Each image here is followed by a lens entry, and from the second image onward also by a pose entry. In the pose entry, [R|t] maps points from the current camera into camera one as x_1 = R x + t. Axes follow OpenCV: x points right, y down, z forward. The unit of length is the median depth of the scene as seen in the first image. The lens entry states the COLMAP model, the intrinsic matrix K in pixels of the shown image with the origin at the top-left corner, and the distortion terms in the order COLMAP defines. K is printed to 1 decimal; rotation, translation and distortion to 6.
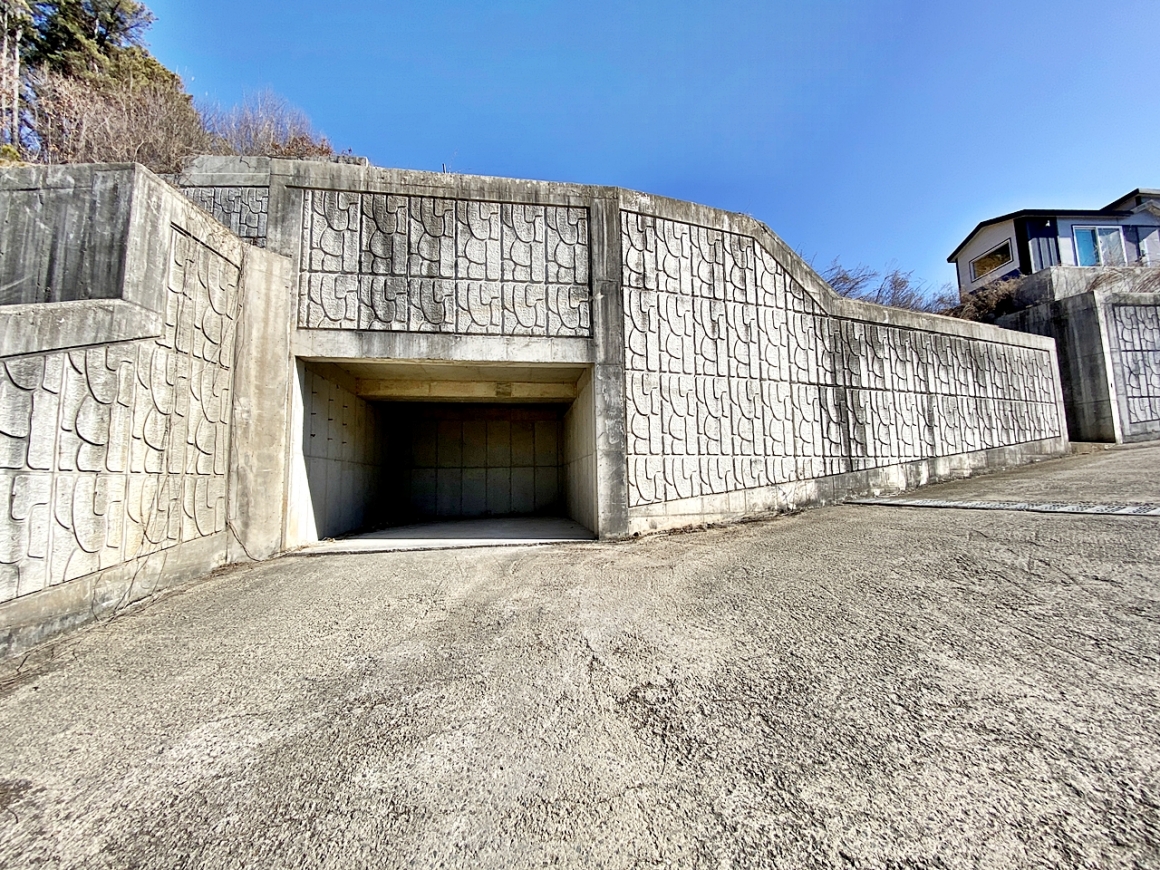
lens RADIAL K [[467.0, 0, 580.6], [0, 467.0, 436.9], [0, 0, 1]] dist [0.022851, -0.022653]
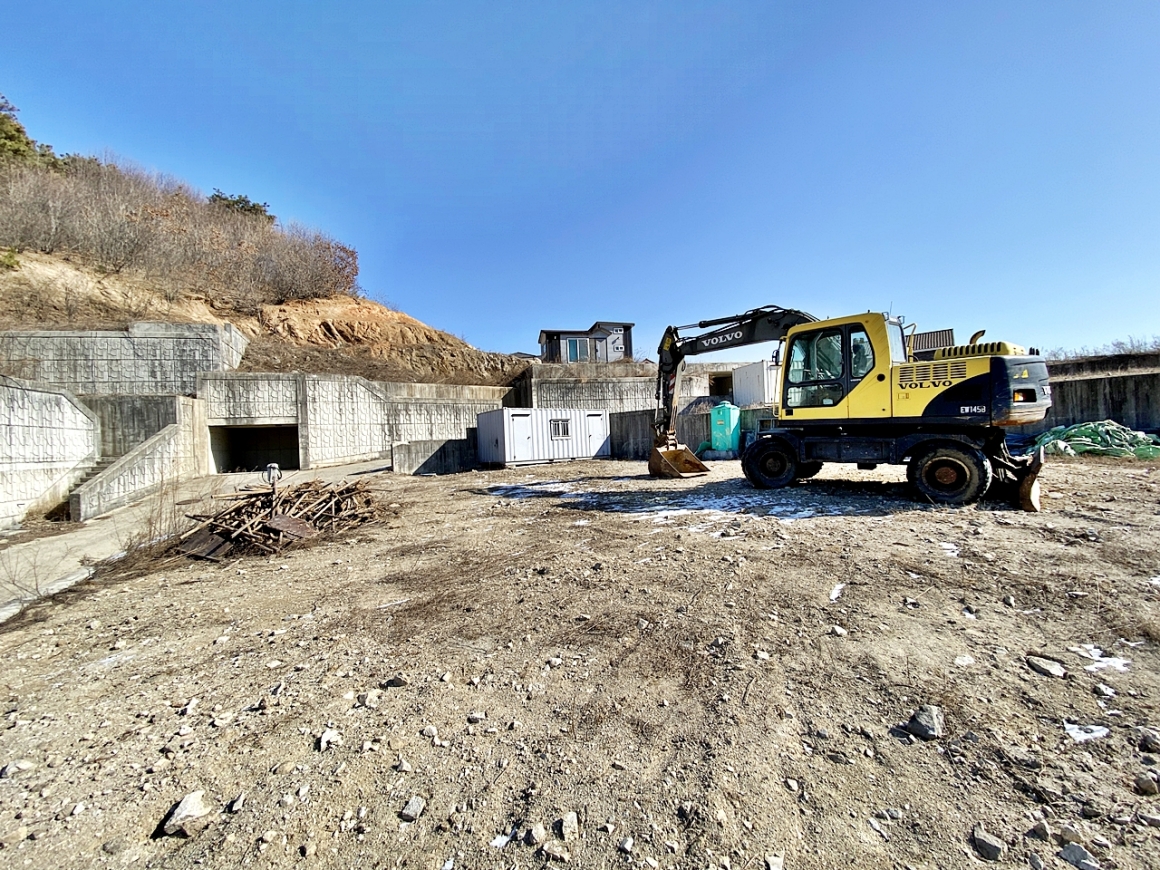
lens RADIAL K [[467.0, 0, 580.6], [0, 467.0, 436.9], [0, 0, 1]] dist [0.022851, -0.022653]
pose [[0.971251, -0.022895, 0.236955, 1.321891], [0.005215, 0.997172, 0.074970, -0.319311], [-0.238002, -0.071579, 0.968624, -3.161540]]
